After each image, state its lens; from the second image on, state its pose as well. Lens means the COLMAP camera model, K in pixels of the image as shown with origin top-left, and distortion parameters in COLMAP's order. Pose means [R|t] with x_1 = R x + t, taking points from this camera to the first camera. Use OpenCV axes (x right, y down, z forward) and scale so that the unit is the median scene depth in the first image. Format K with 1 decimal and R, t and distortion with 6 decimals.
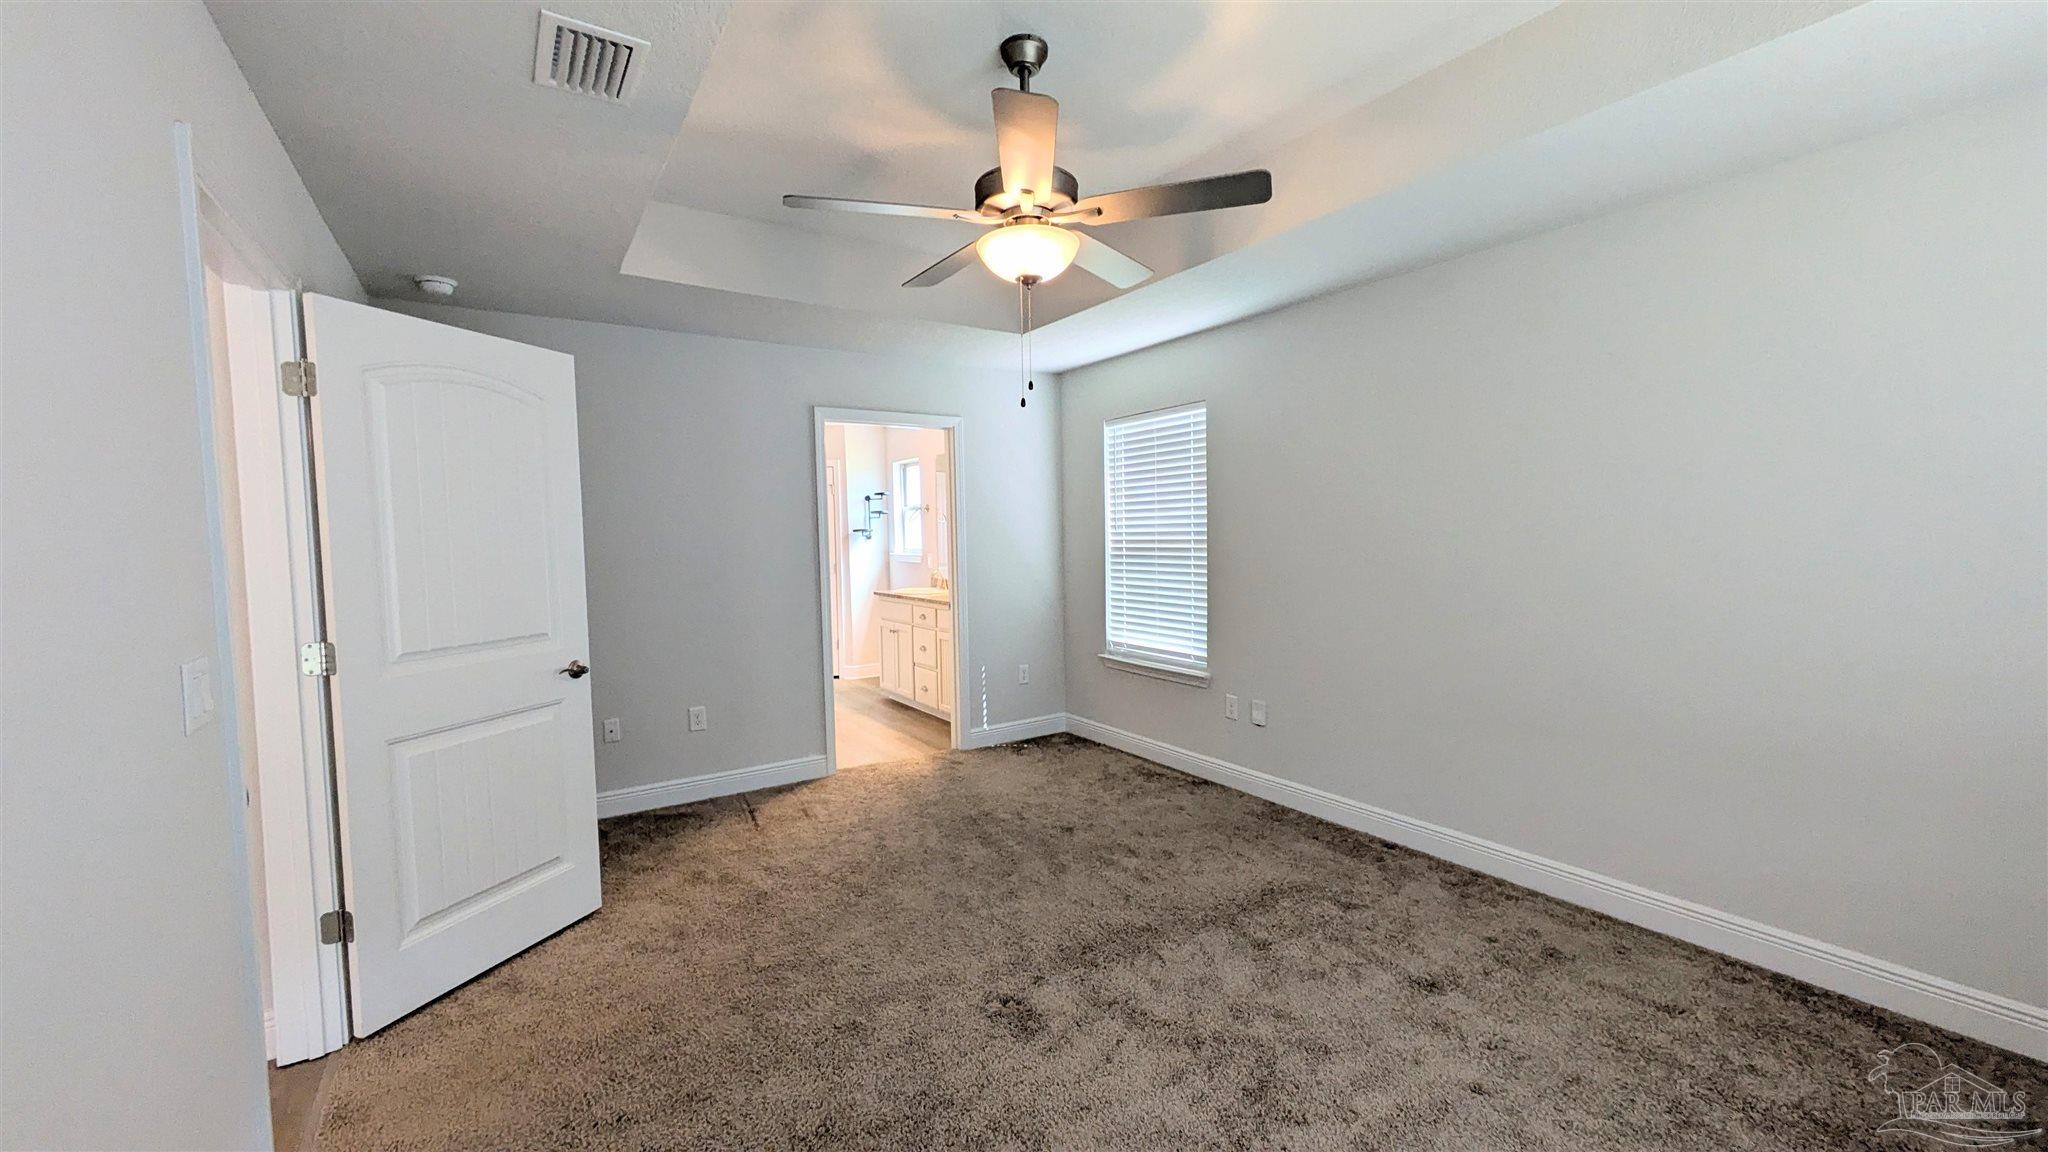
lens RADIAL K [[805.4, 0, 1026.8], [0, 805.4, 579.1], [0, 0, 1]] dist [0.001369, 0.000204]
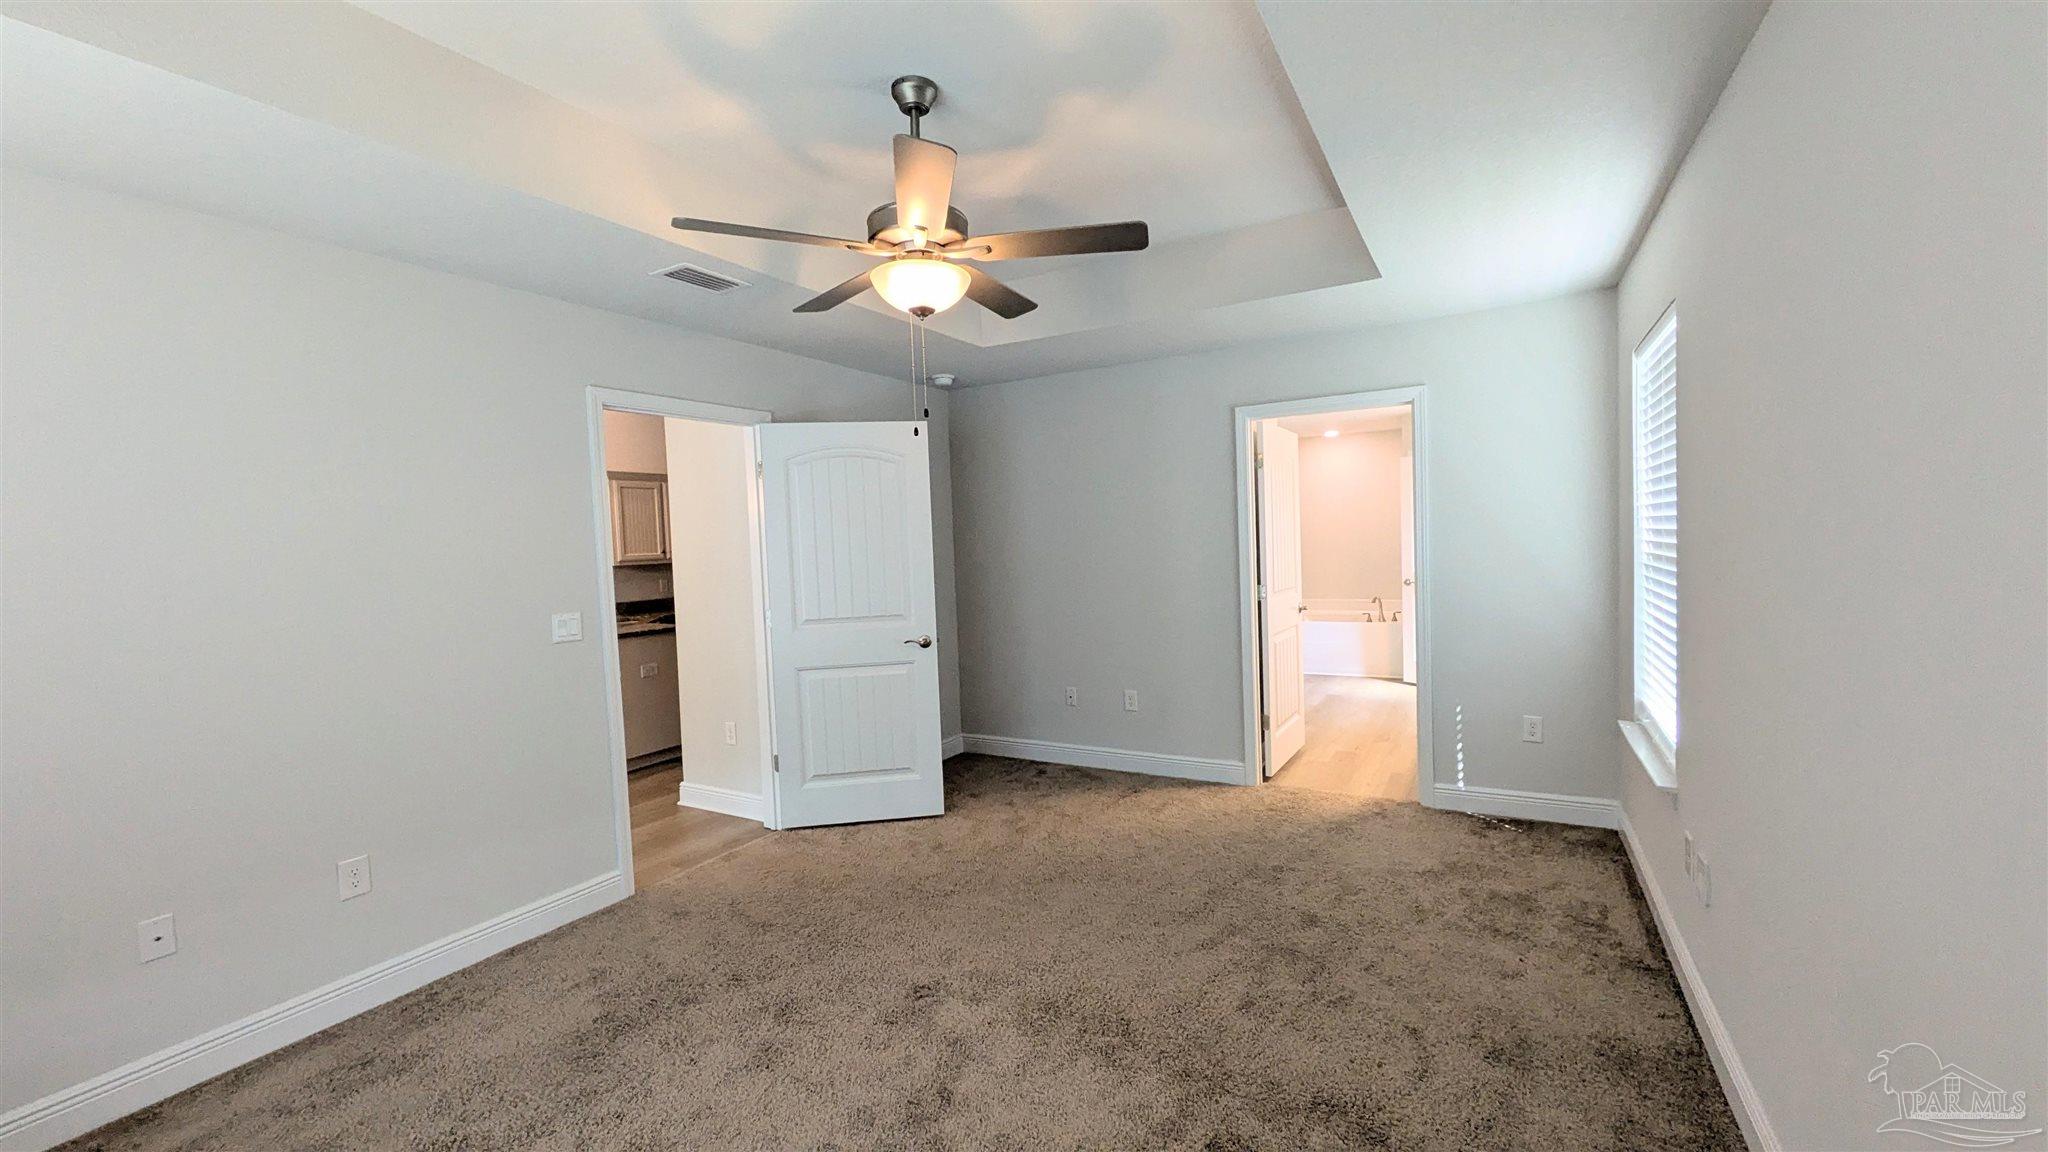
lens RADIAL K [[805.4, 0, 1026.8], [0, 805.4, 579.1], [0, 0, 1]] dist [0.001369, 0.000204]
pose [[0.447640, 0.043471, -0.893156, 0.549631], [-0.022360, 0.999049, 0.037419, -0.039135], [0.893934, 0.003220, 0.448187, 0.363445]]
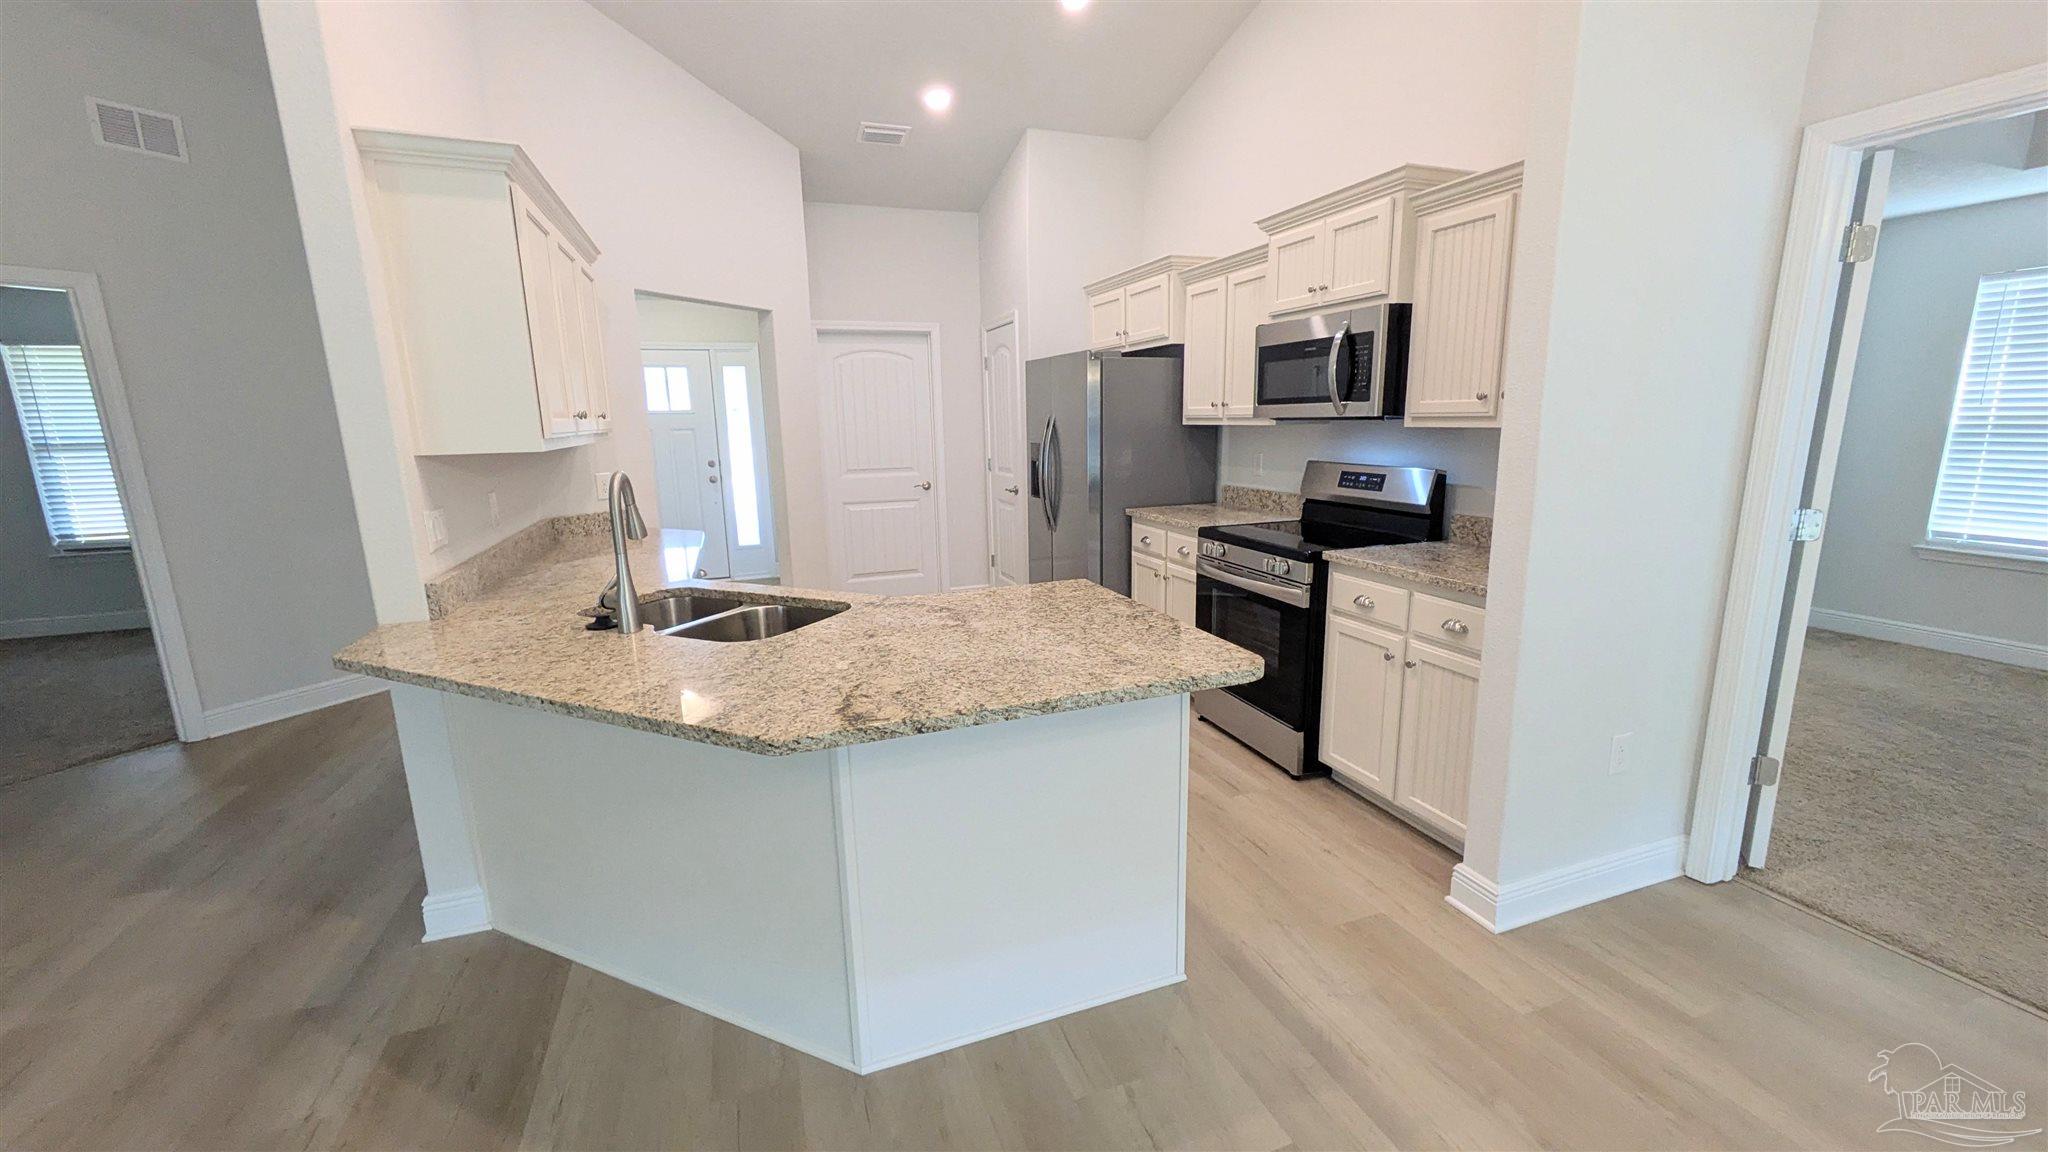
lens RADIAL K [[805.4, 0, 1026.8], [0, 805.4, 579.1], [0, 0, 1]] dist [0.001369, 0.000204]
pose [[0.973727, 0.046352, -0.222951, -0.827973], [-0.013344, 0.988997, 0.147334, 0.014133], [0.227327, -0.140488, 0.963631, -0.131536]]
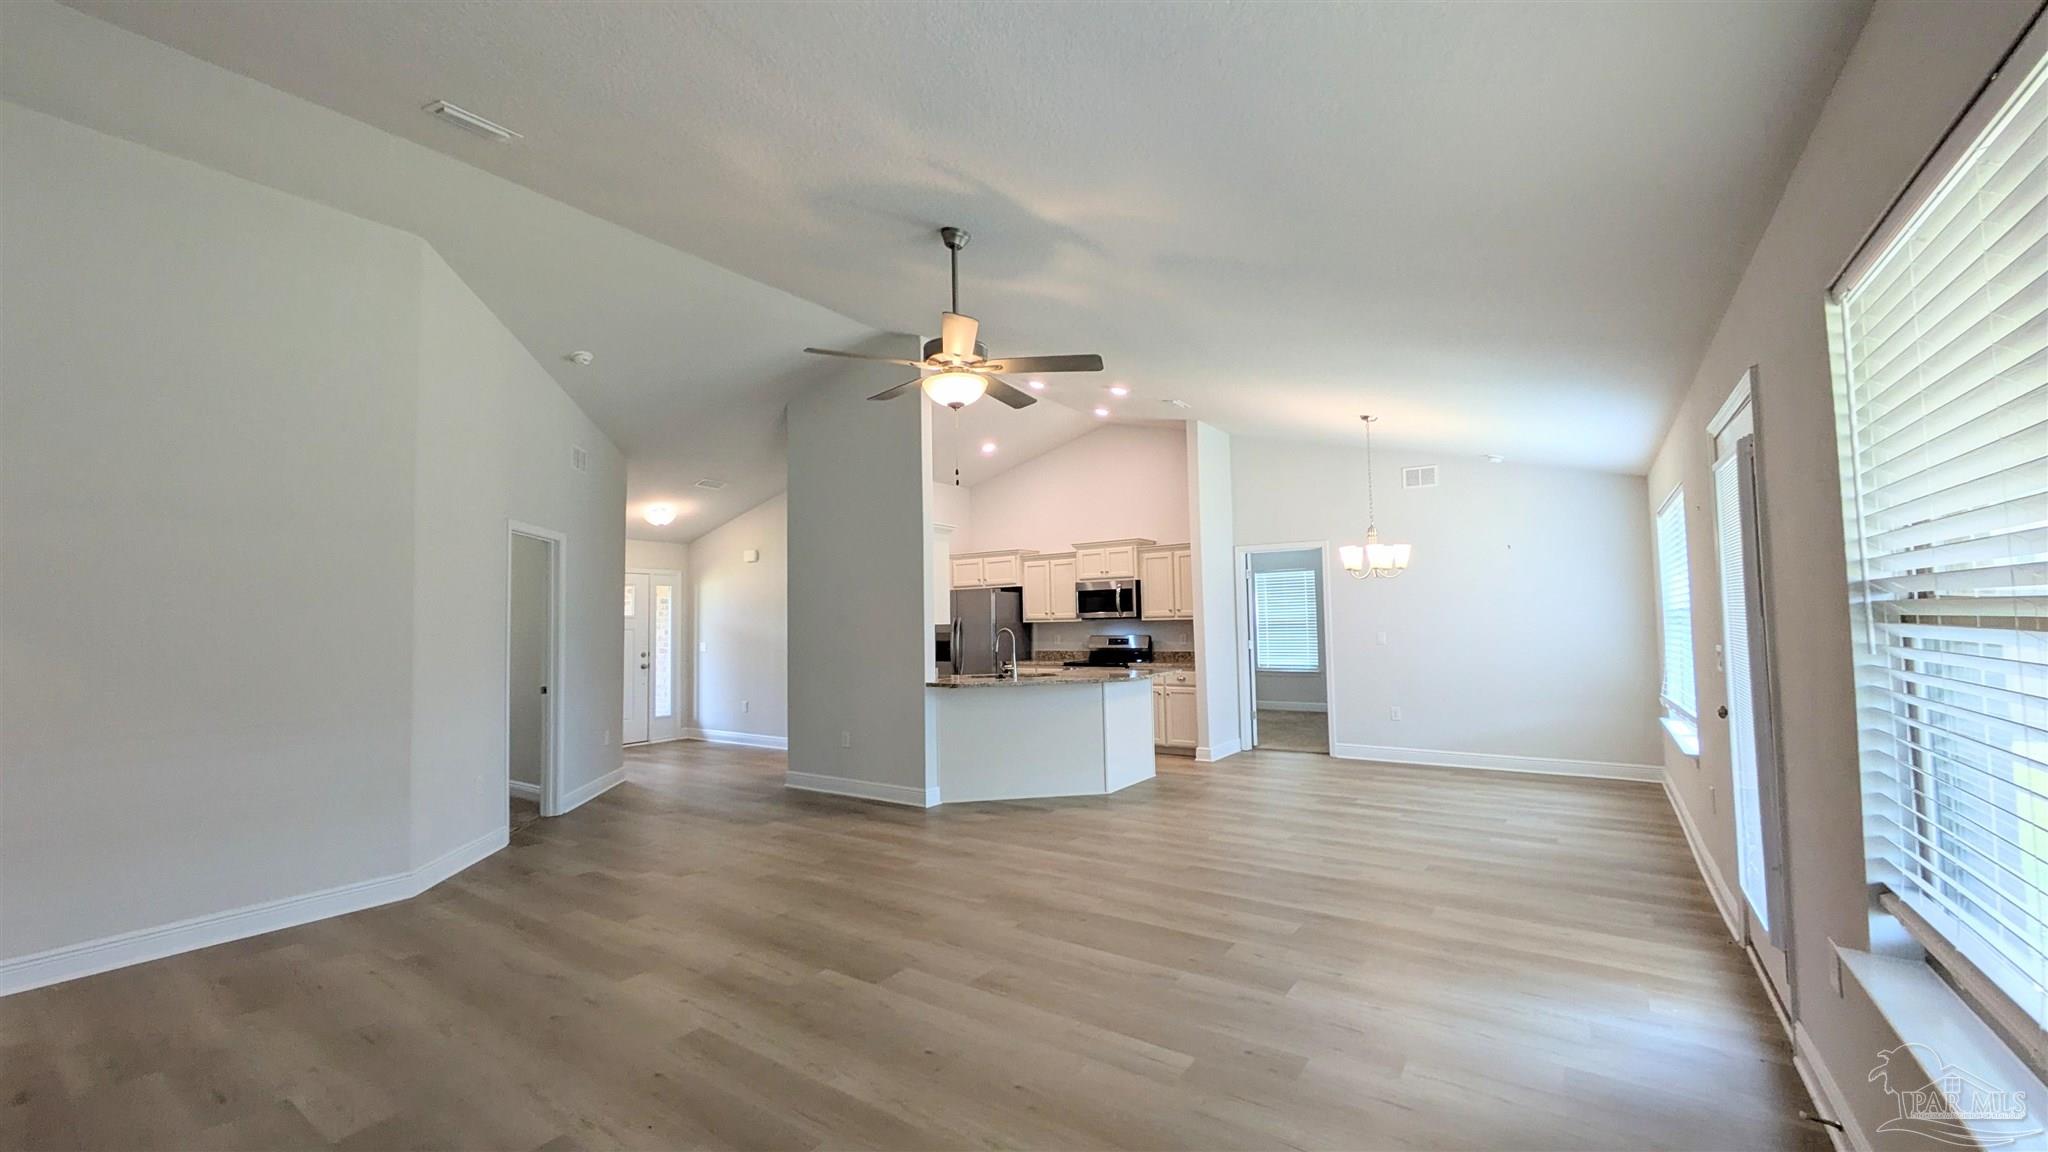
lens RADIAL K [[805.4, 0, 1026.8], [0, 805.4, 579.1], [0, 0, 1]] dist [0.001369, 0.000204]
pose [[0.929960, 0.022195, 0.366989, -1.698695], [0.022454, 0.992884, -0.116947, 0.110734], [-0.366973, 0.116997, 0.922845, -1.153823]]
